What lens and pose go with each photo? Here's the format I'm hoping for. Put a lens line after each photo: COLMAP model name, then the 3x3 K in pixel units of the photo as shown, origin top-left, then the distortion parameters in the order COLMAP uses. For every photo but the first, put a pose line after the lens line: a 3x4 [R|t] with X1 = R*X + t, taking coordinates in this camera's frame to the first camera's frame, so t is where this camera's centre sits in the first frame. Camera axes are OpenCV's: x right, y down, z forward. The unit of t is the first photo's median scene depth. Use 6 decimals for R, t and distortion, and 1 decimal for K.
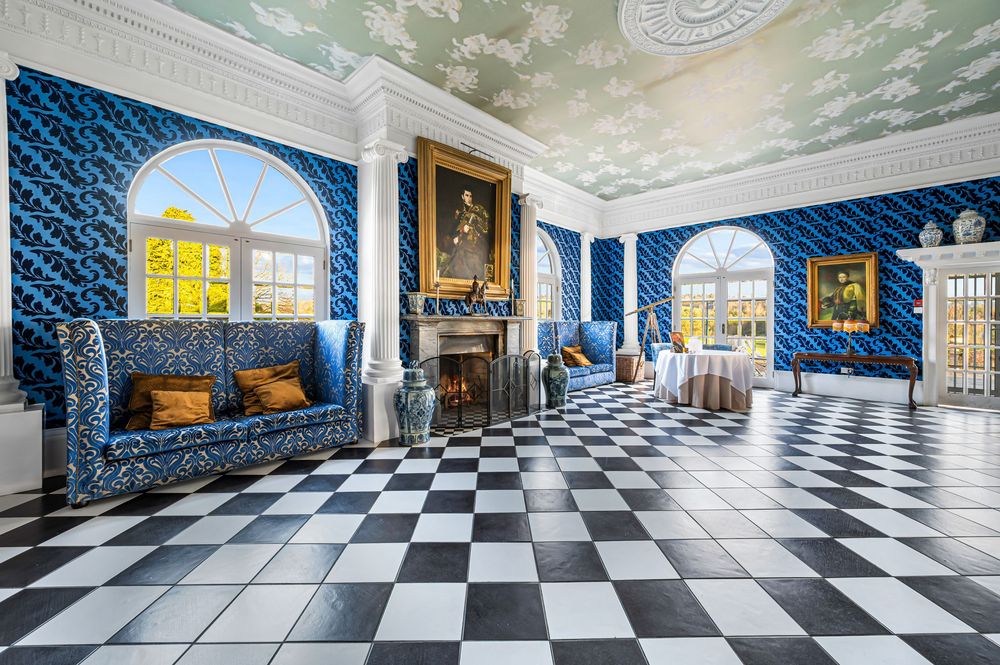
lens RADIAL K [[401.6, 0, 500.2], [0, 401.6, 326.1], [0, 0, 1]] dist [-0.002283, -0.000389]
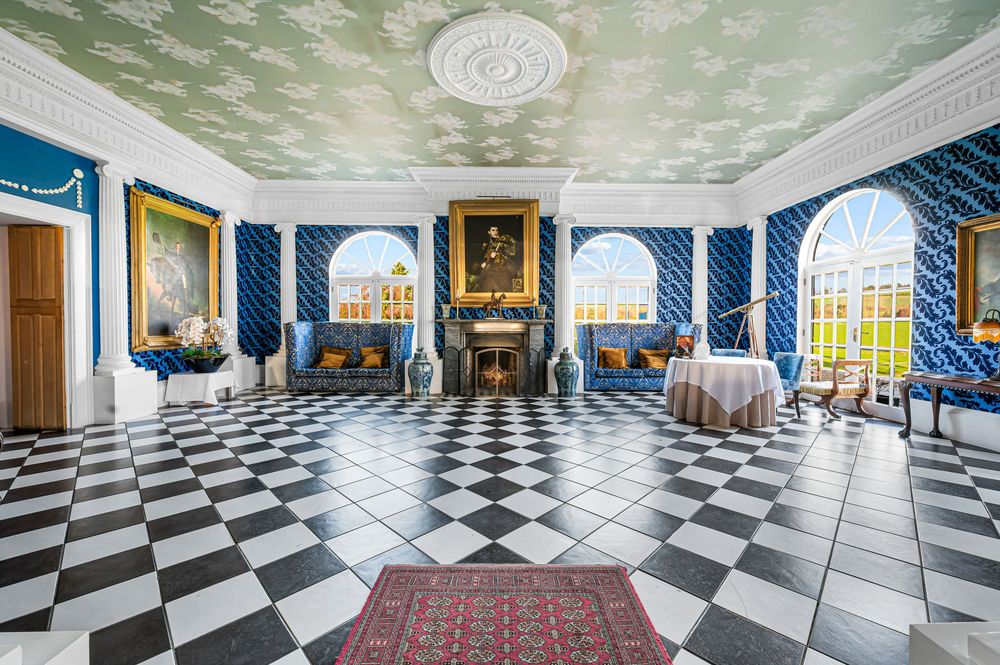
lens RADIAL K [[392.9, 0, 500.0], [0, 392.9, 332.5], [0, 0, 1]] dist [-0.001883, -0.000227]
pose [[0.695889, 0.019457, -0.717886, 0.790043], [-0.009899, 0.999798, 0.017503, -0.003291], [0.718082, -0.005074, 0.695940, 0.079603]]
